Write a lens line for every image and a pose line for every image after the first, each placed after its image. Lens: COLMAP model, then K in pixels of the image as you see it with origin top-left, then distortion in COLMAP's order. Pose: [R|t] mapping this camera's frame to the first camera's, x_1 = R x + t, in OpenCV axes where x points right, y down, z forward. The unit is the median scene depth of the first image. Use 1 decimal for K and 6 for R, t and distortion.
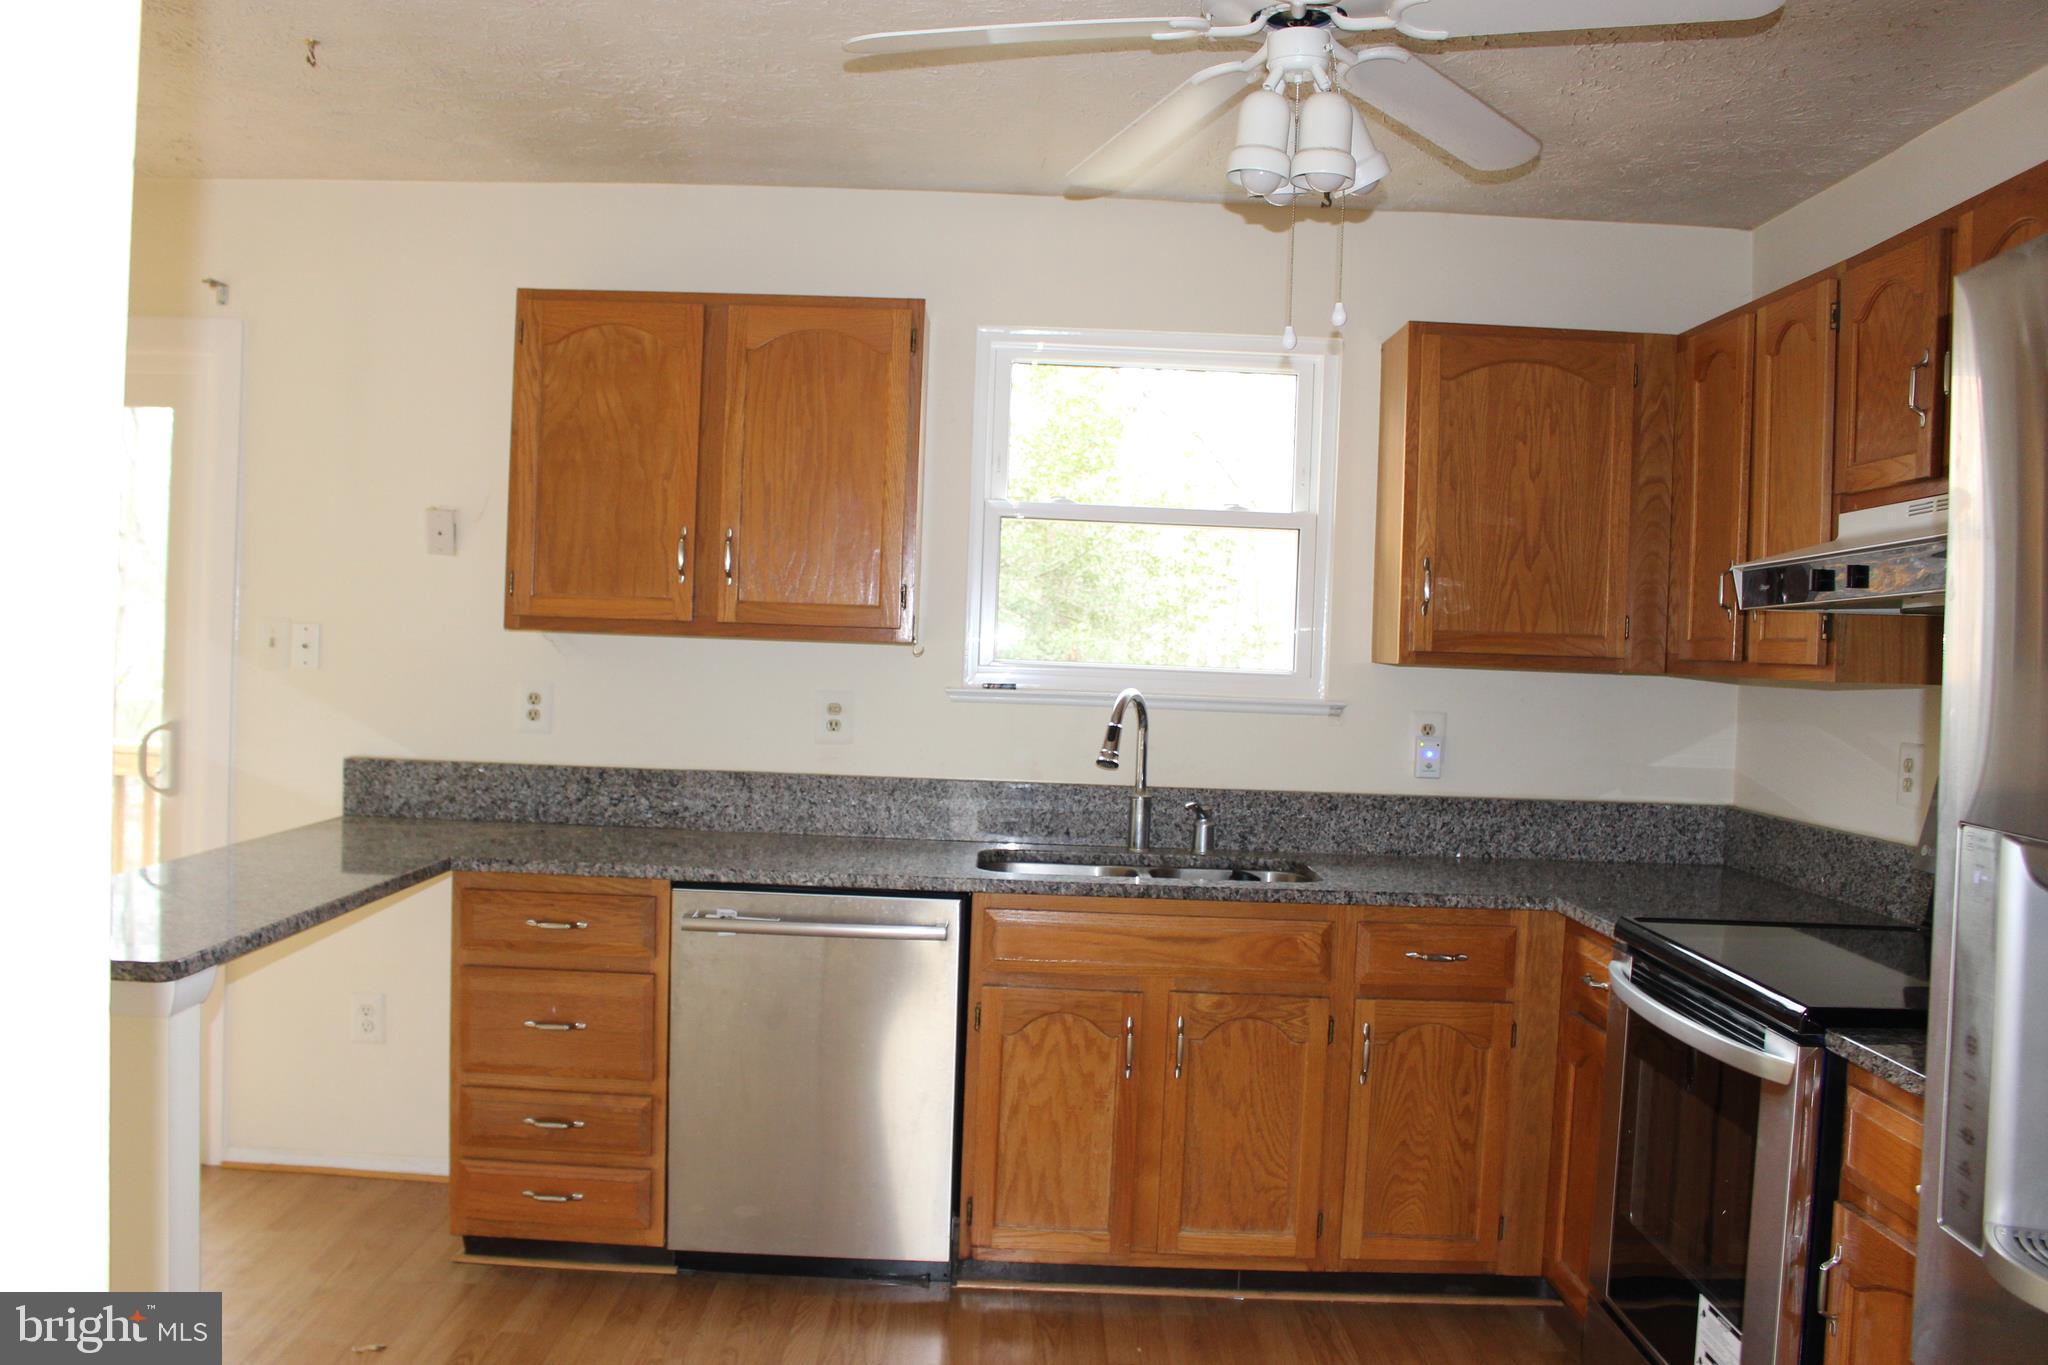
lens RADIAL K [[1754.1, 0, 1021.9], [0, 1754.1, 681.1], [0, 0, 1]] dist [-0.132355, 0.055075]
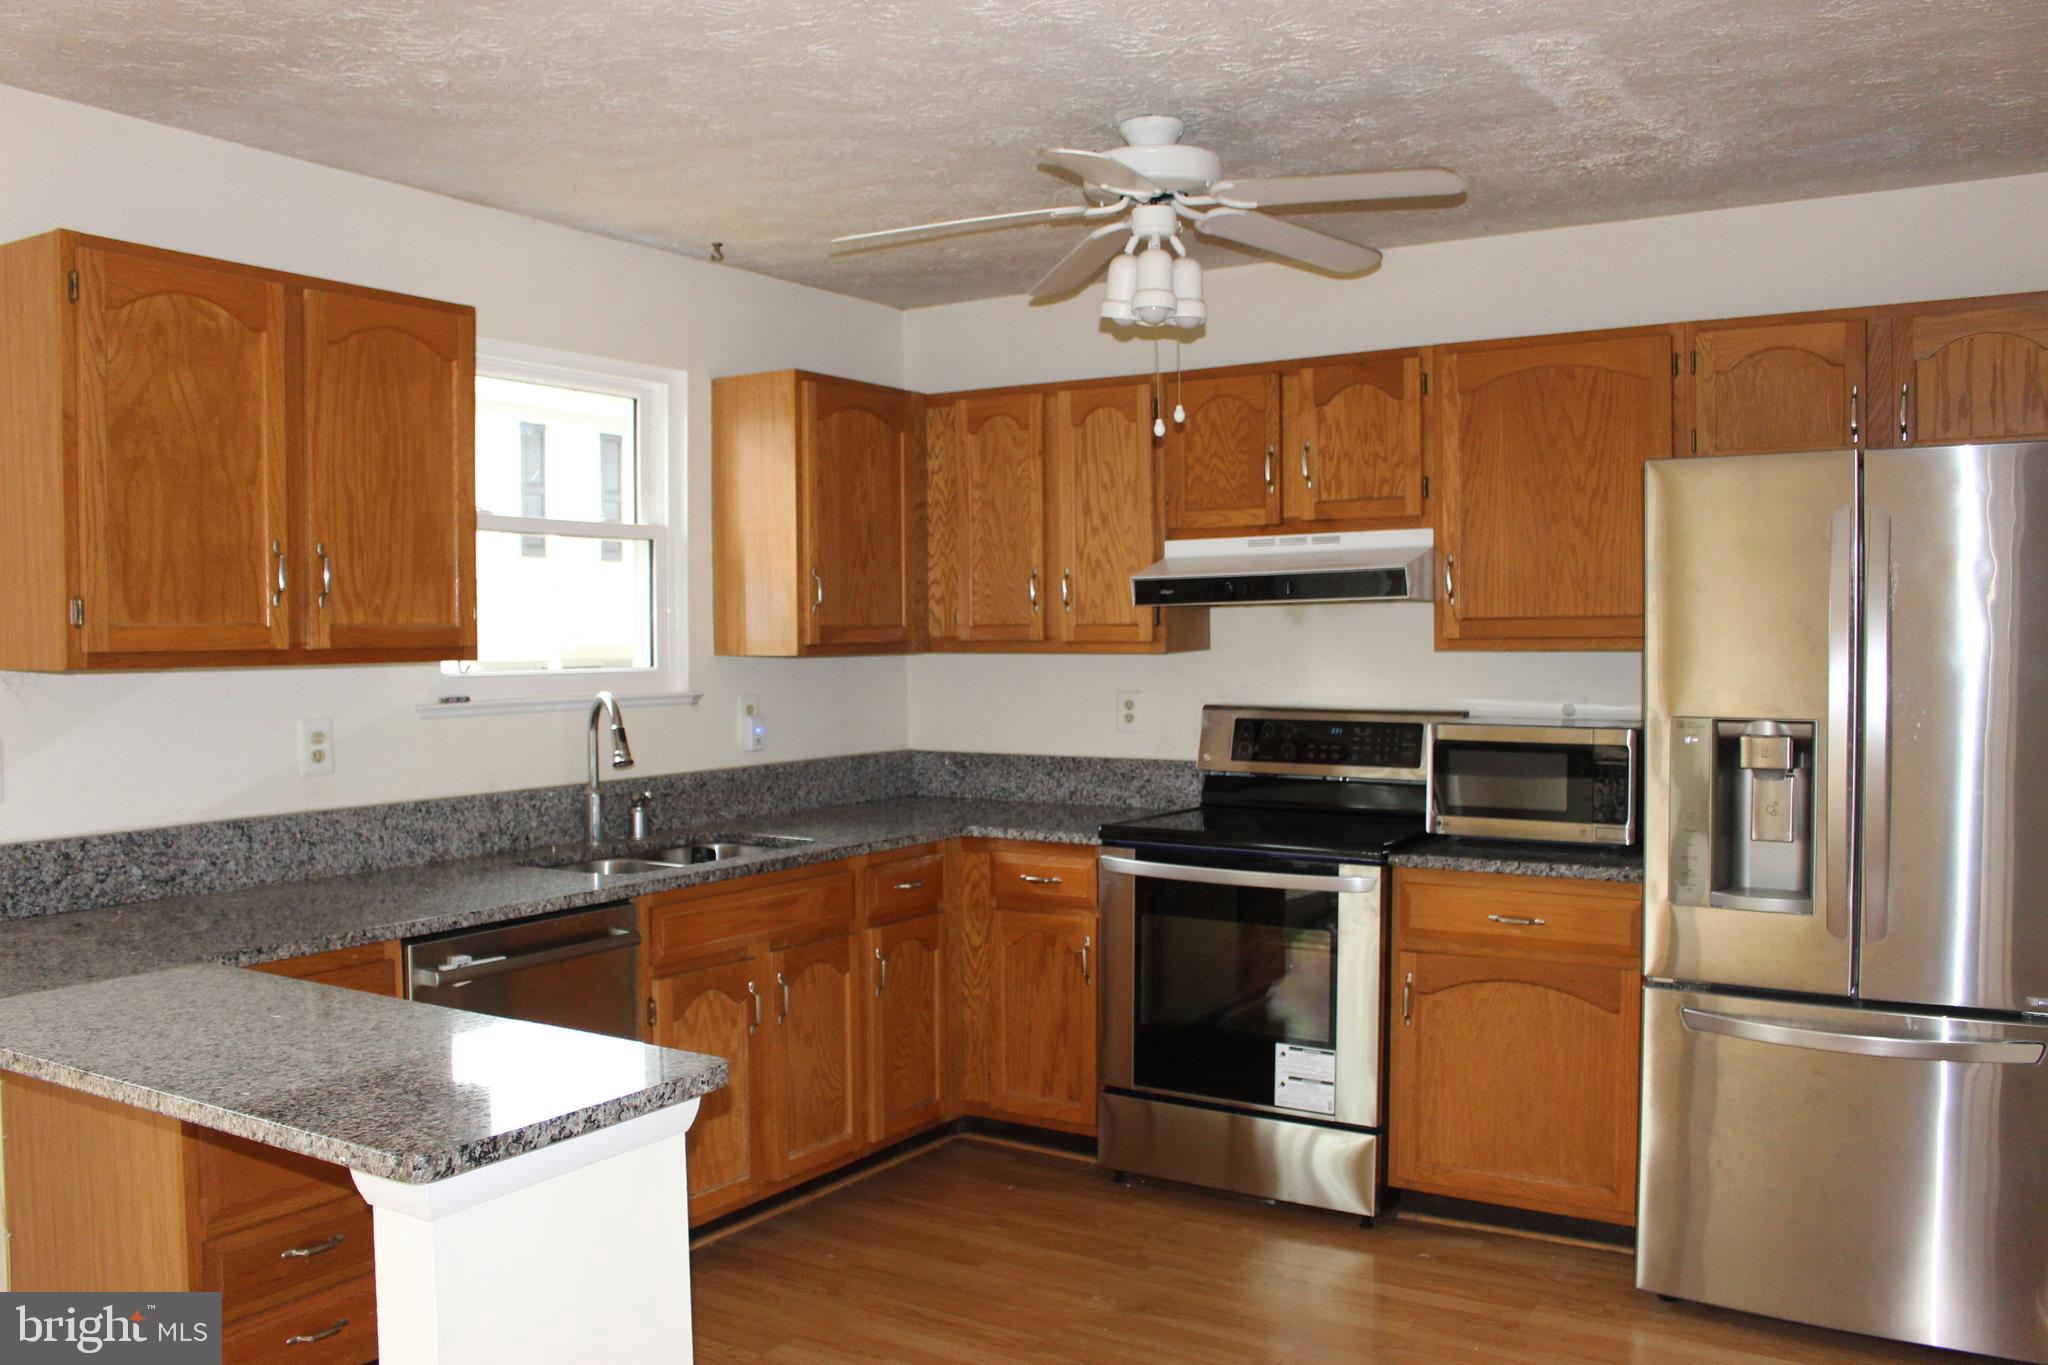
lens RADIAL K [[1754.1, 0, 1026.1], [0, 1754.1, 686.5], [0, 0, 1]] dist [-0.132355, 0.055075]
pose [[0.510743, -0.066924, 0.857125, -0.689490], [0.042760, 0.997709, 0.052421, -0.042133], [-0.858670, 0.009877, 0.512434, 0.232262]]
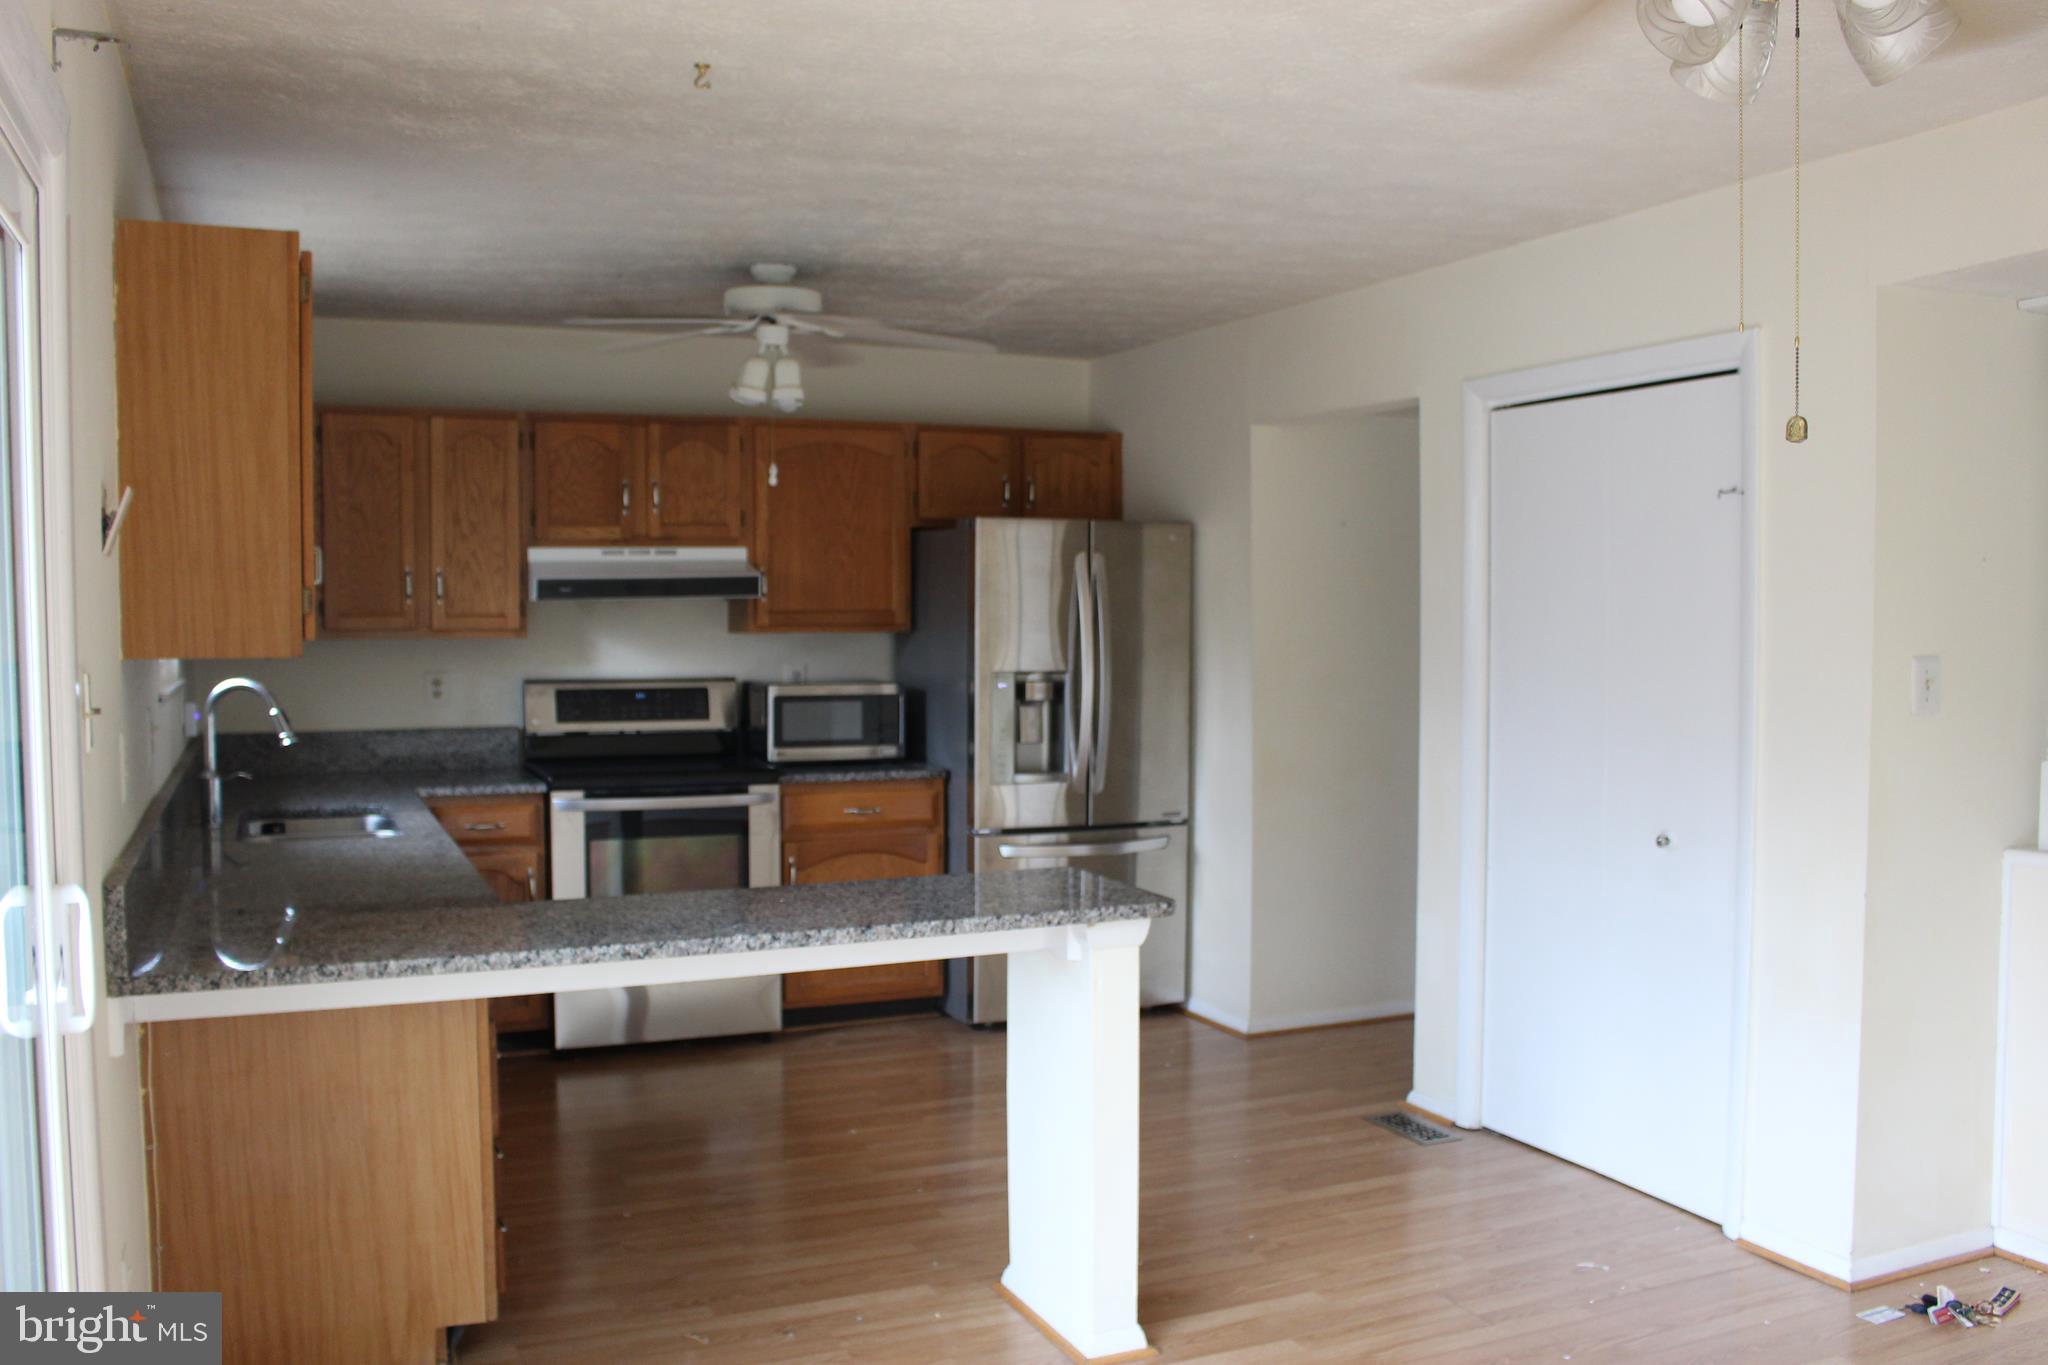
lens RADIAL K [[1754.1, 0, 1017.6], [0, 1754.1, 681.2], [0, 0, 1]] dist [-0.132355, 0.055075]
pose [[-0.414070, -0.063576, 0.908022, -1.103639], [0.007266, 0.997295, 0.073140, -0.064927], [-0.910216, 0.036883, -0.412488, 0.953749]]
